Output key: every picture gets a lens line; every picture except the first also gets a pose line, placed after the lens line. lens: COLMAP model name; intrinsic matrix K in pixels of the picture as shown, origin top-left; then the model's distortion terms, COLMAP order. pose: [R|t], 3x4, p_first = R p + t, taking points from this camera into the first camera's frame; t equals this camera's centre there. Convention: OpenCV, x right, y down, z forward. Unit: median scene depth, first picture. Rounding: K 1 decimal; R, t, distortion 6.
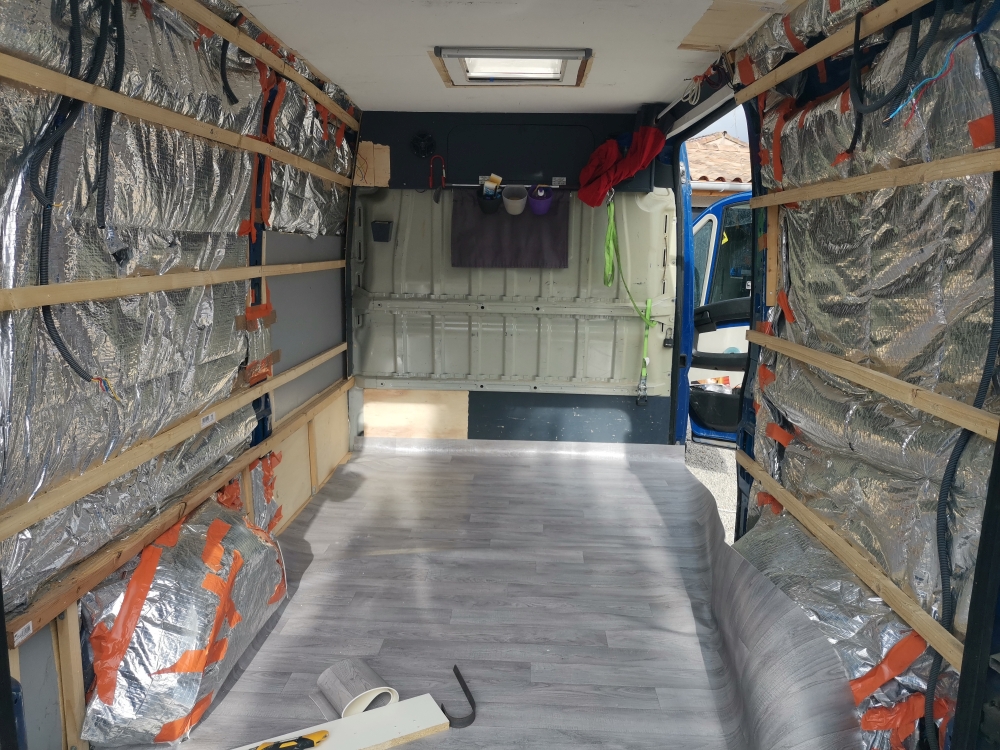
lens RADIAL K [[761.2, 0, 497.5], [0, 761.2, 373.3], [0, 0, 1]] dist [0.056308, -0.058944]
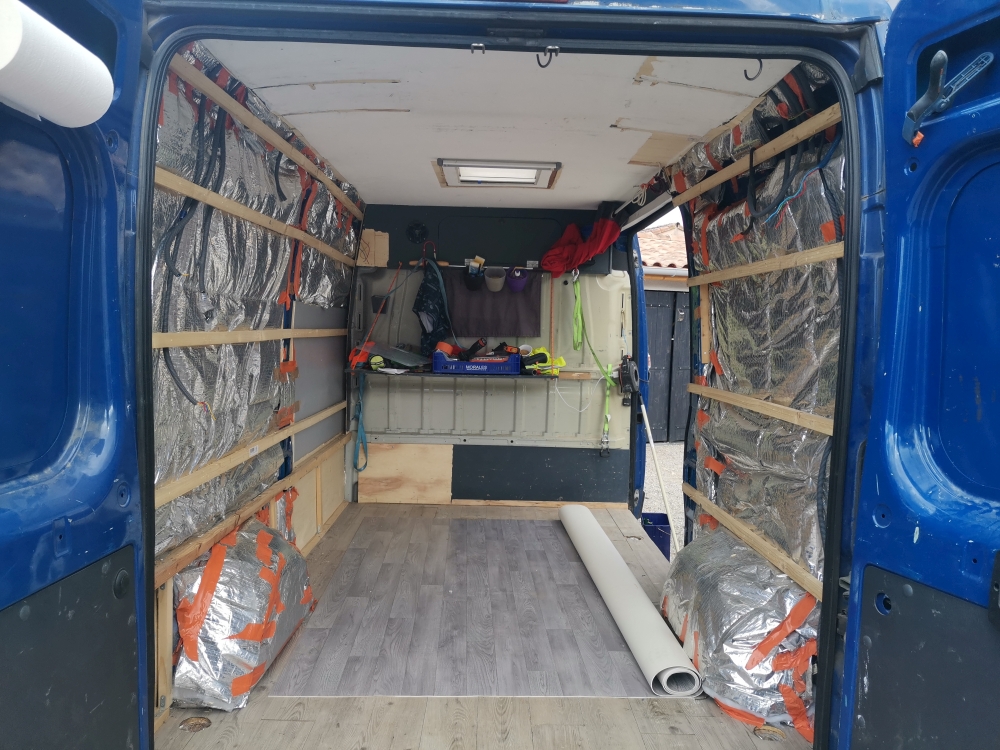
lens RADIAL K [[761.2, 0, 503.9], [0, 761.2, 381.5], [0, 0, 1]] dist [0.056308, -0.058944]
pose [[0.998436, 0.003140, 0.055824, -0.044747], [0.002242, 0.995371, -0.096083, 0.065880], [-0.055867, 0.096058, 0.993807, -0.236255]]
